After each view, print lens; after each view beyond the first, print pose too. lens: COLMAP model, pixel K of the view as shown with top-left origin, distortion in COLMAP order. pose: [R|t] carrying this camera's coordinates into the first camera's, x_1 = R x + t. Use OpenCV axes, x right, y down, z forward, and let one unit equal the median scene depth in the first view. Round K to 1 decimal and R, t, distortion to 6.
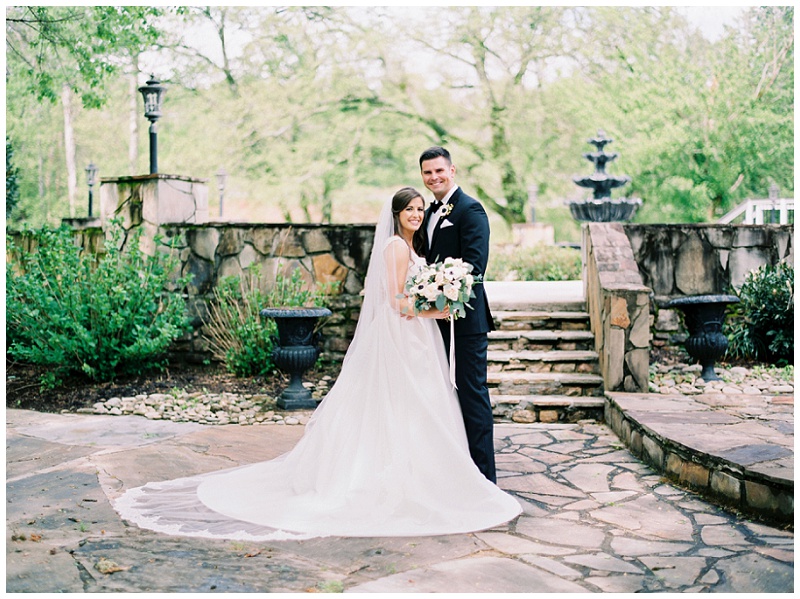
lens RADIAL K [[1190.1, 0, 396.8], [0, 1190.1, 297.2], [0, 0, 1]] dist [-0.101744, 0.000000]
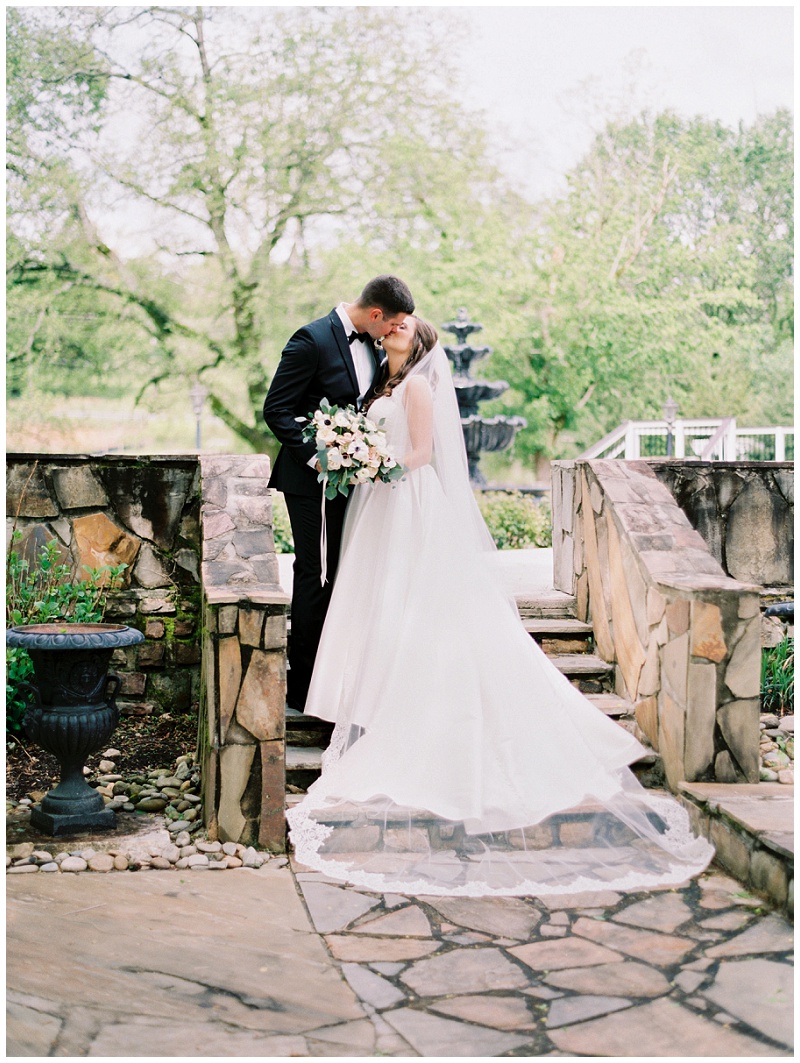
lens RADIAL K [[1614.6, 0, 404.9], [0, 1614.6, 527.2], [0, 0, 1]] dist [-0.103580, 0.000000]
pose [[0.978562, 0.000914, 0.205949, -0.073235], [0.001962, 0.999903, -0.013760, -0.019584], [-0.205942, 0.013869, 0.978466, 0.266866]]
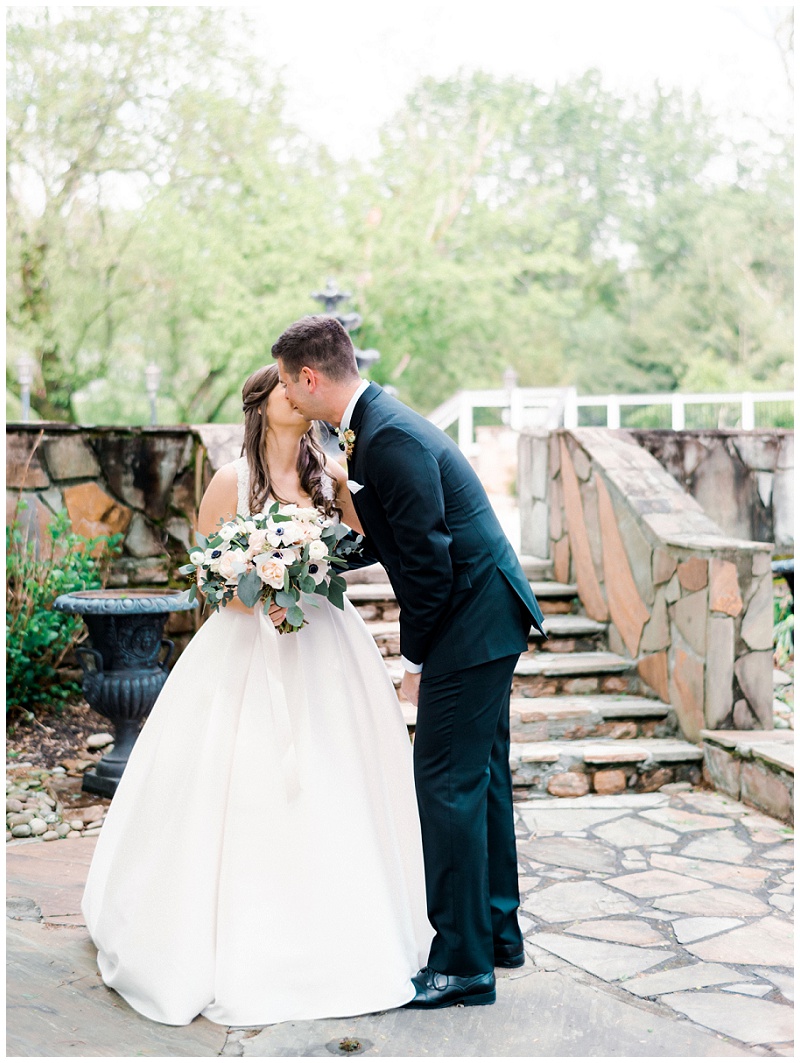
lens RADIAL K [[1719.0, 0, 387.6], [0, 1719.0, 479.3], [0, 0, 1]] dist [0.004151, 0.000000]
pose [[0.944271, -0.003500, 0.329151, -0.186178], [0.013328, 0.999530, -0.027608, -0.014886], [-0.328899, 0.030457, 0.943874, 0.230426]]
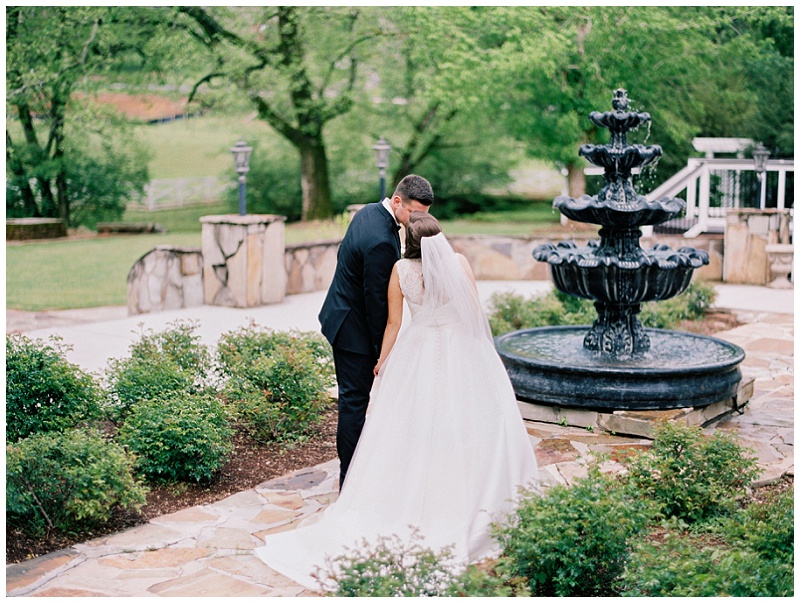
lens RADIAL K [[1215.1, 0, 401.0], [0, 1215.1, 299.3], [0, 0, 1]] dist [-0.103580, 0.000000]
pose [[0.979187, -0.017024, 0.202243, -0.004996], [-0.002881, 0.995209, 0.097723, -0.194972], [-0.202938, -0.096272, 0.974447, 1.025803]]
